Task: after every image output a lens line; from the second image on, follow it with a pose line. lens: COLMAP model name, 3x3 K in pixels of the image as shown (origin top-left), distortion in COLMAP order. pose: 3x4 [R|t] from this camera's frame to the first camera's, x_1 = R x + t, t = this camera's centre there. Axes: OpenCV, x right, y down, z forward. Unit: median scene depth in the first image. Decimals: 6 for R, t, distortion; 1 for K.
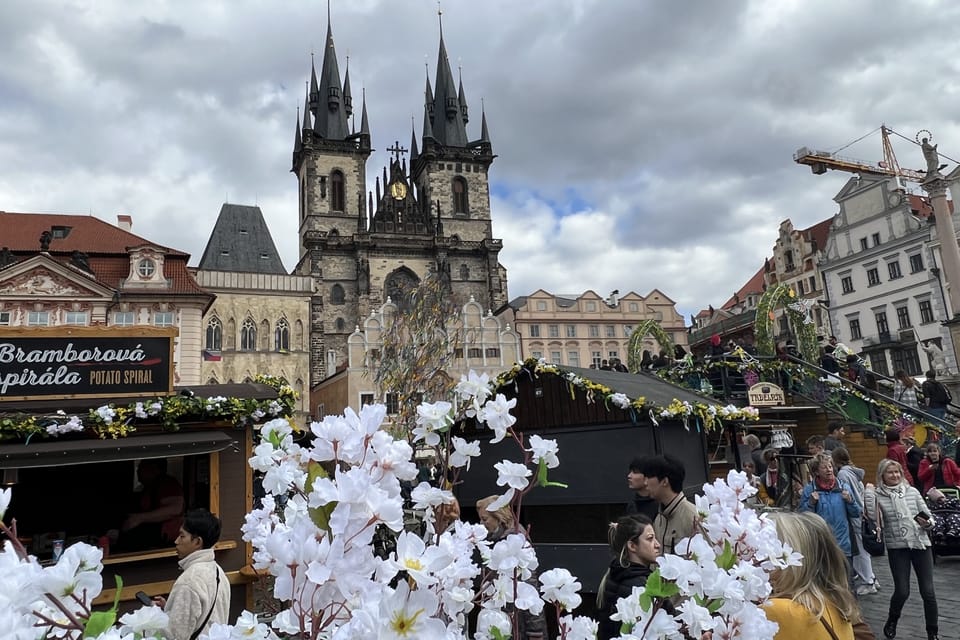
lens RADIAL K [[732.8, 0, 469.6], [0, 732.8, 286.0], [0, 0, 1]] dist [0.007441, -0.015069]
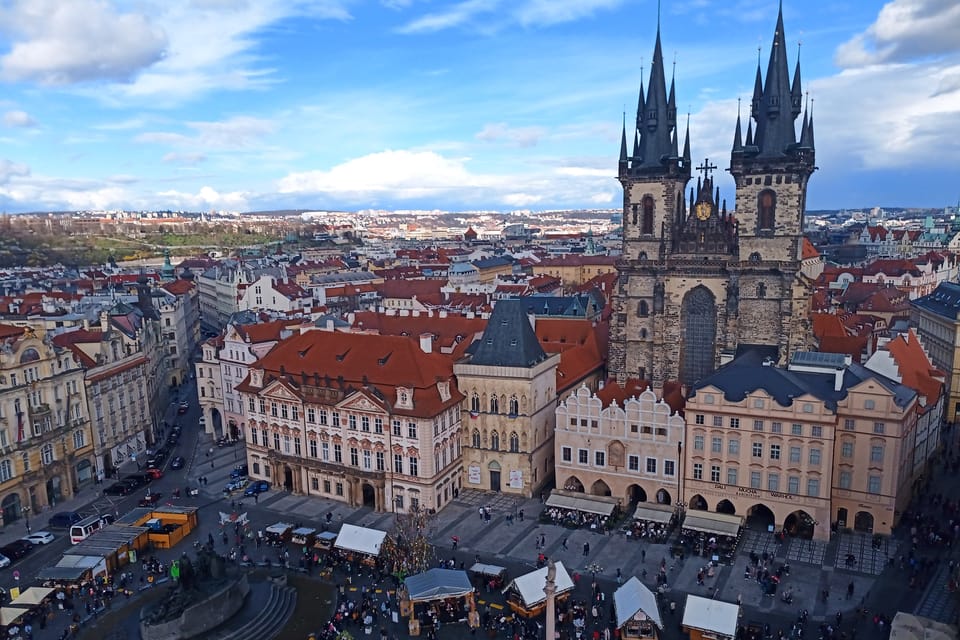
lens RADIAL K [[741.7, 0, 463.0], [0, 741.7, 376.0], [0, 0, 1]] dist [0.024652, -0.045991]
pose [[0.656549, 0.197240, -0.728038, 0.546854], [0.163456, 0.905065, 0.392606, -0.422130], [0.736359, -0.376768, 0.561980, 0.036485]]
